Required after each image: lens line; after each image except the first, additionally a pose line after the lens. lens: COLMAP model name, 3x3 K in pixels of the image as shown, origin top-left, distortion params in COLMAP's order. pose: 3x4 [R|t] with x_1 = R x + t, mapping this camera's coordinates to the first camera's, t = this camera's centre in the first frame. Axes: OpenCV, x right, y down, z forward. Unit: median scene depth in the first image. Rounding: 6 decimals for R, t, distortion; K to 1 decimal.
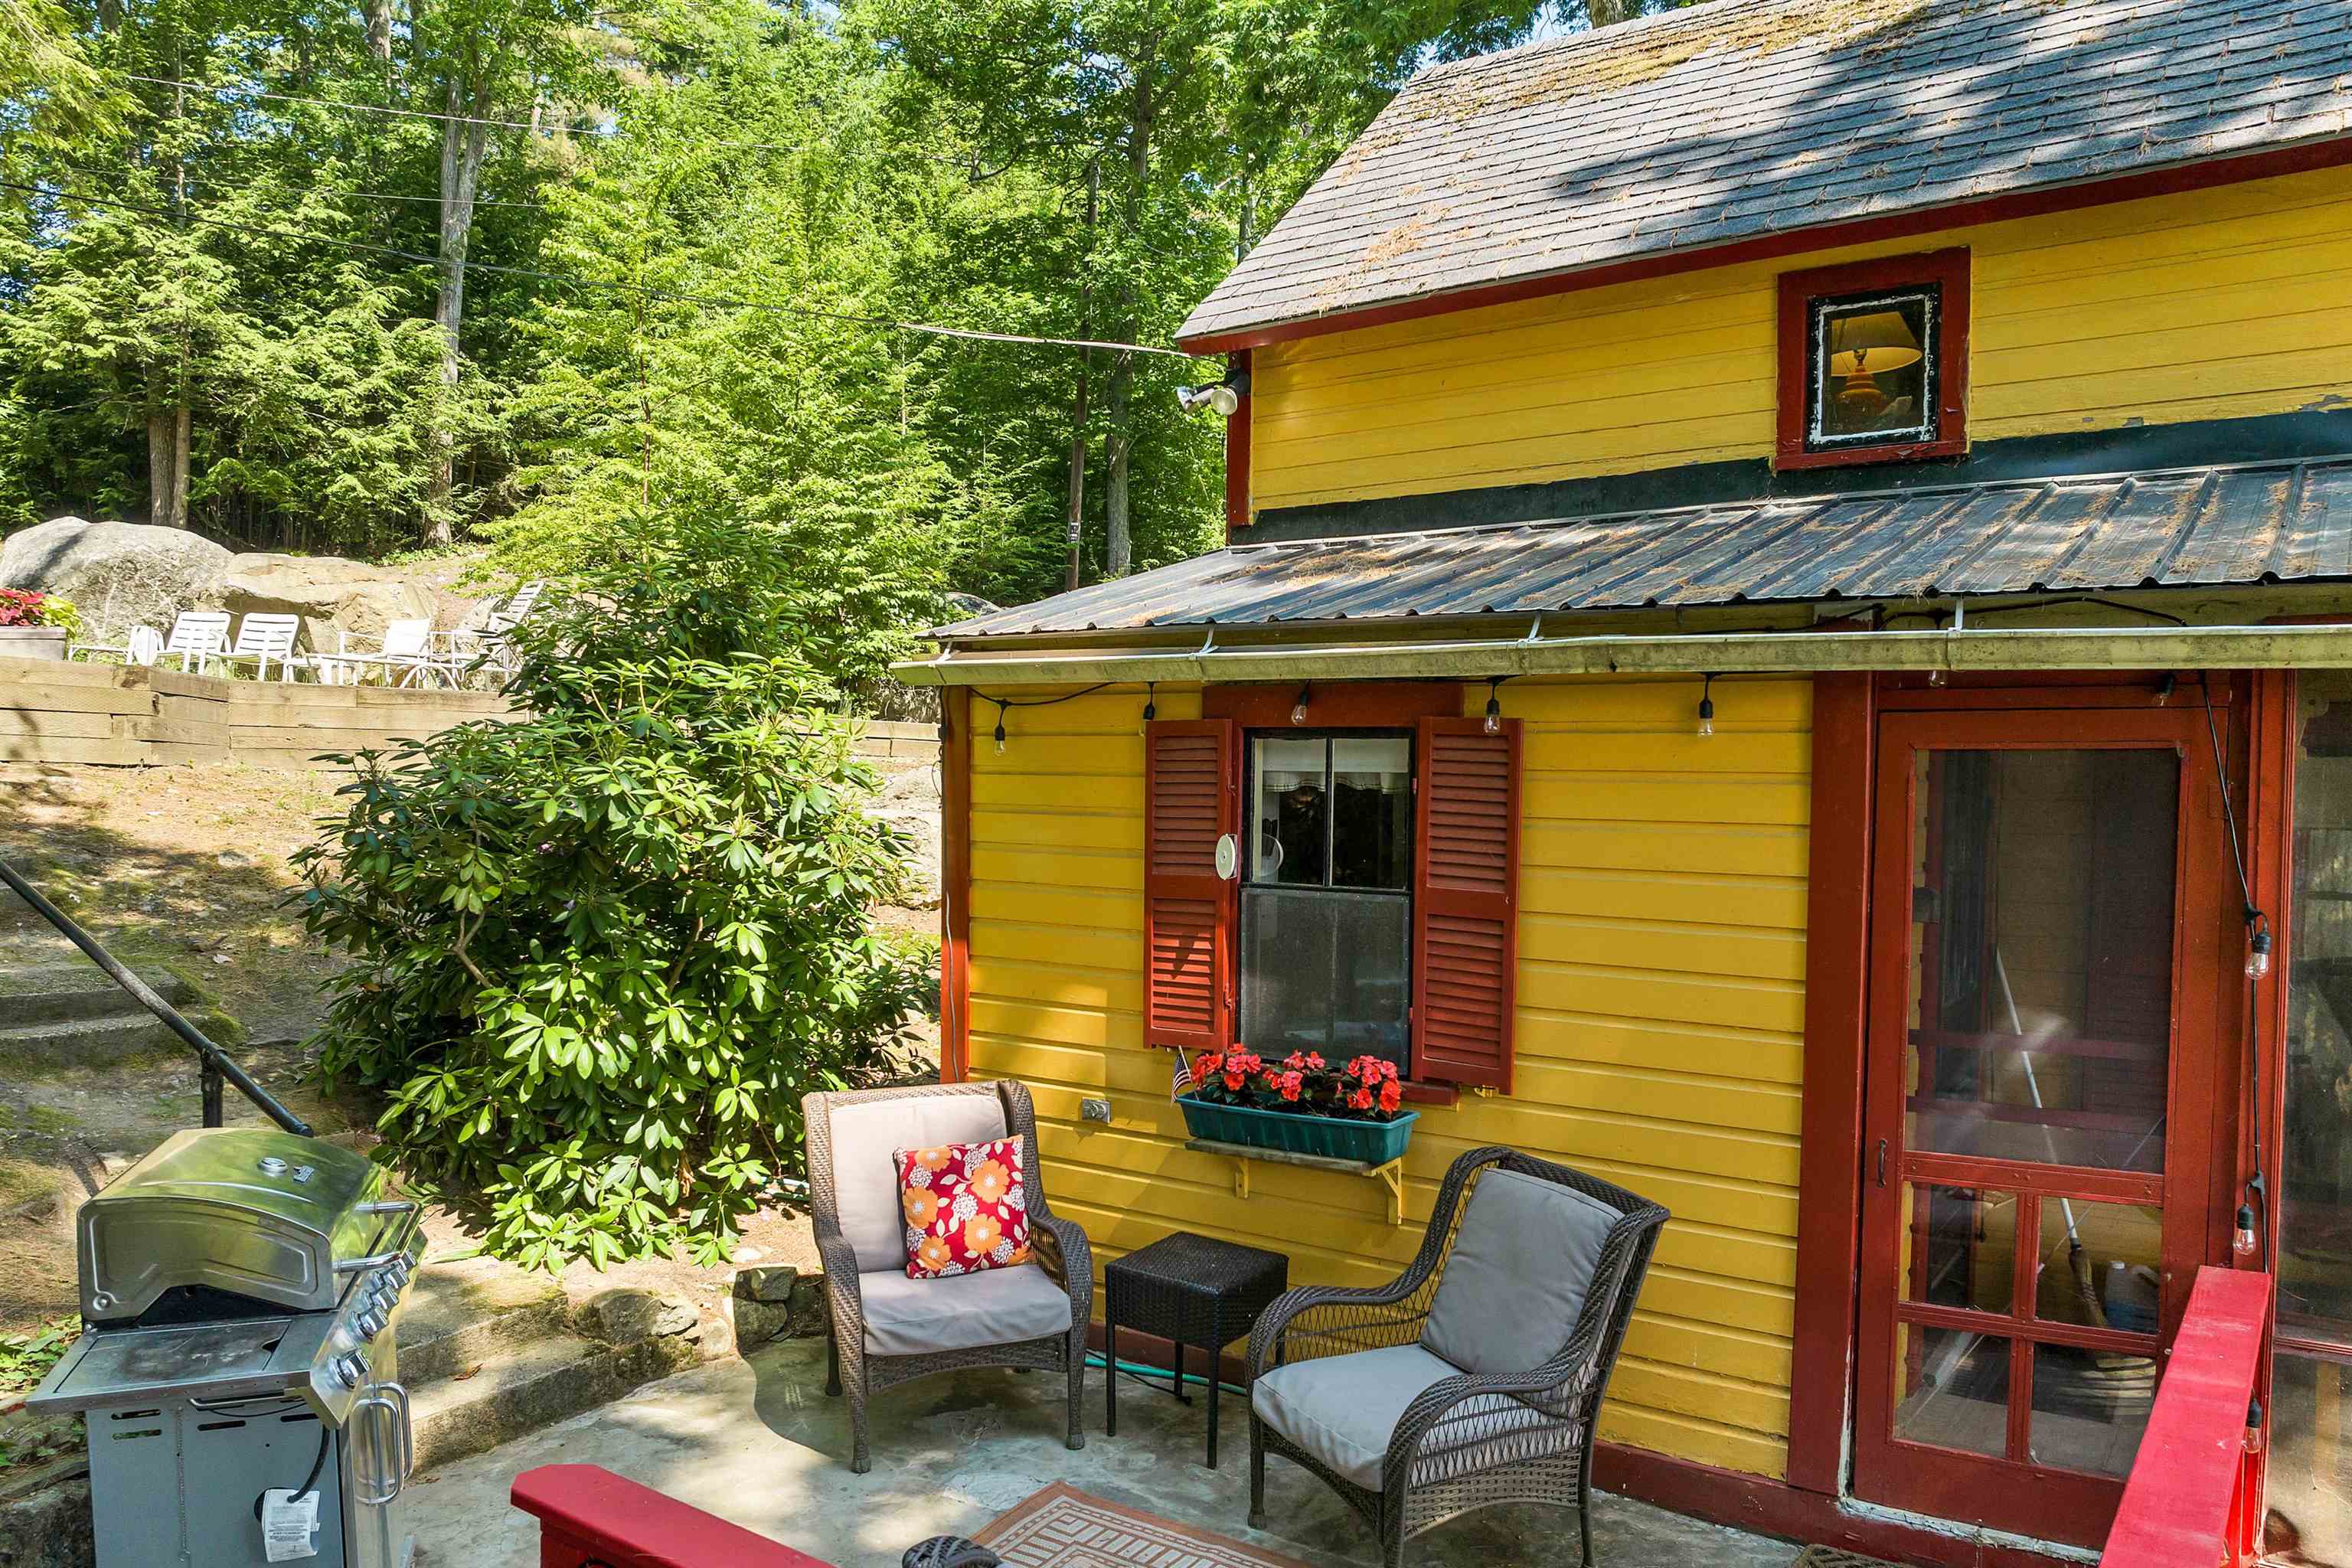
lens RADIAL K [[1704.8, 0, 1160.6], [0, 1704.8, 843.1], [0, 0, 1]] dist [-0.044896, 0.027130]
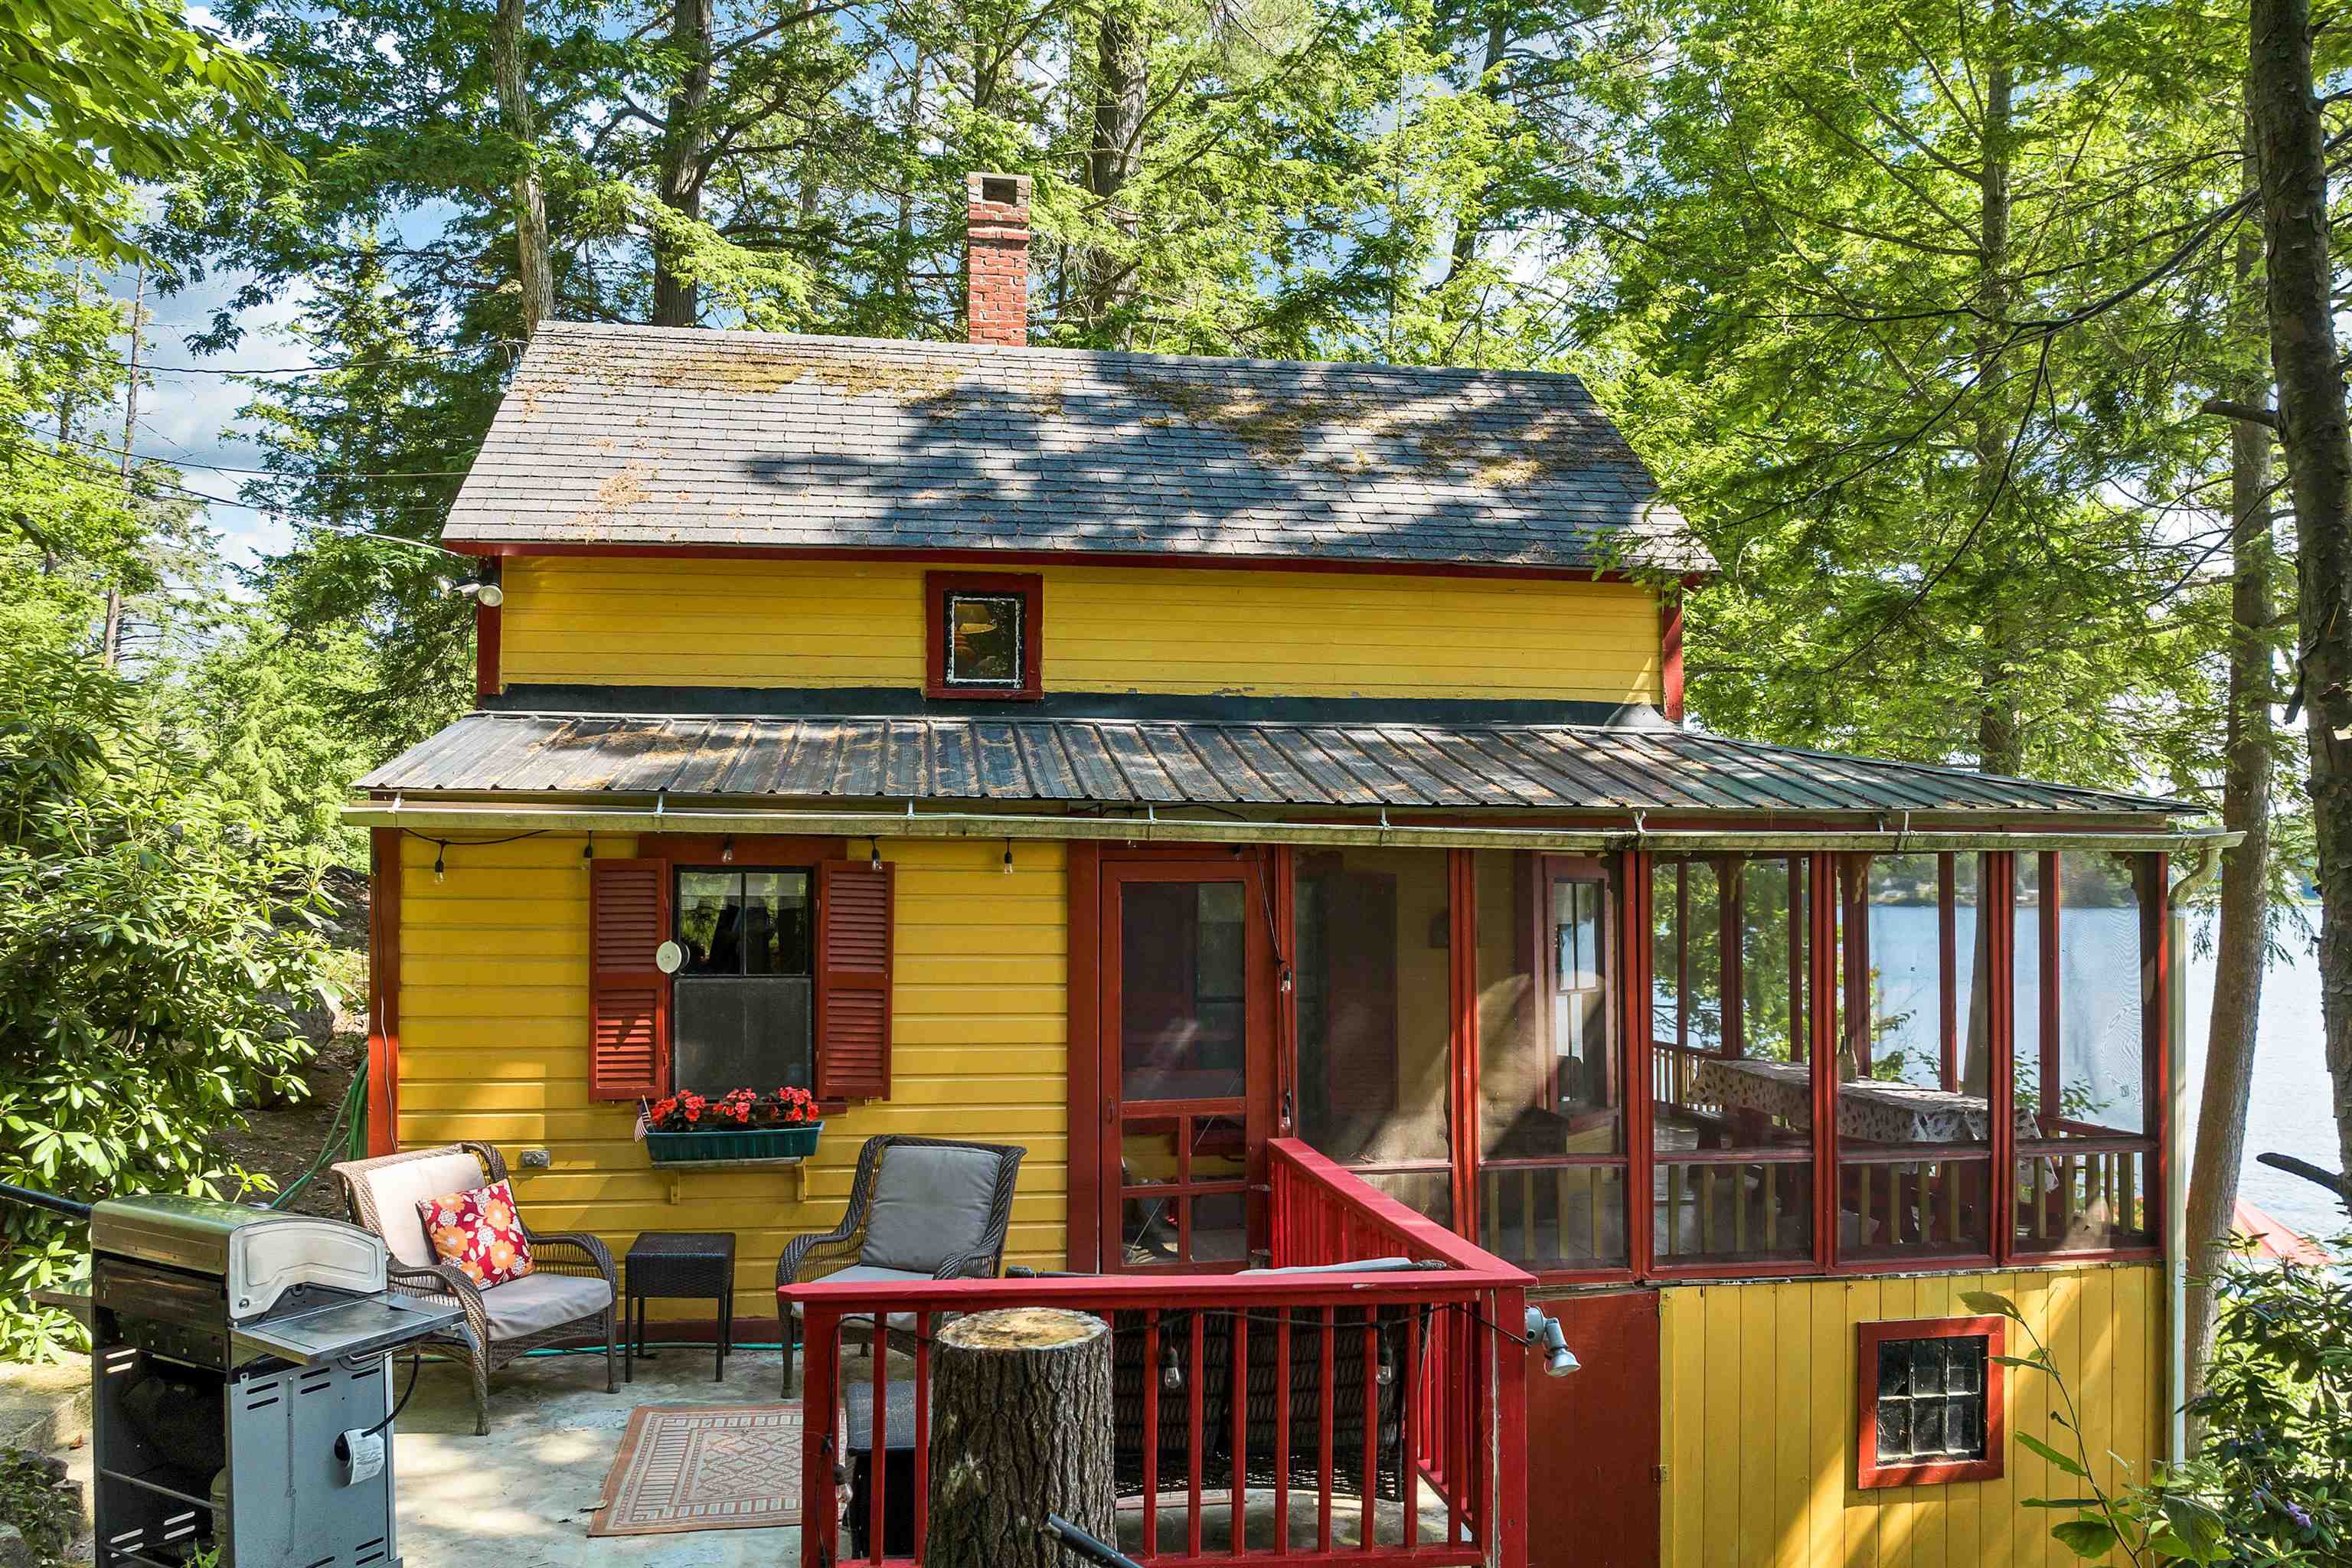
lens RADIAL K [[1704.8, 0, 1160.6], [0, 1704.8, 843.1], [0, 0, 1]] dist [-0.044896, 0.027130]
pose [[0.724774, 0.014727, 0.688829, -0.629297], [0.032900, 0.997891, -0.055951, 0.005896], [-0.688201, 0.063215, 0.722761, -0.291915]]
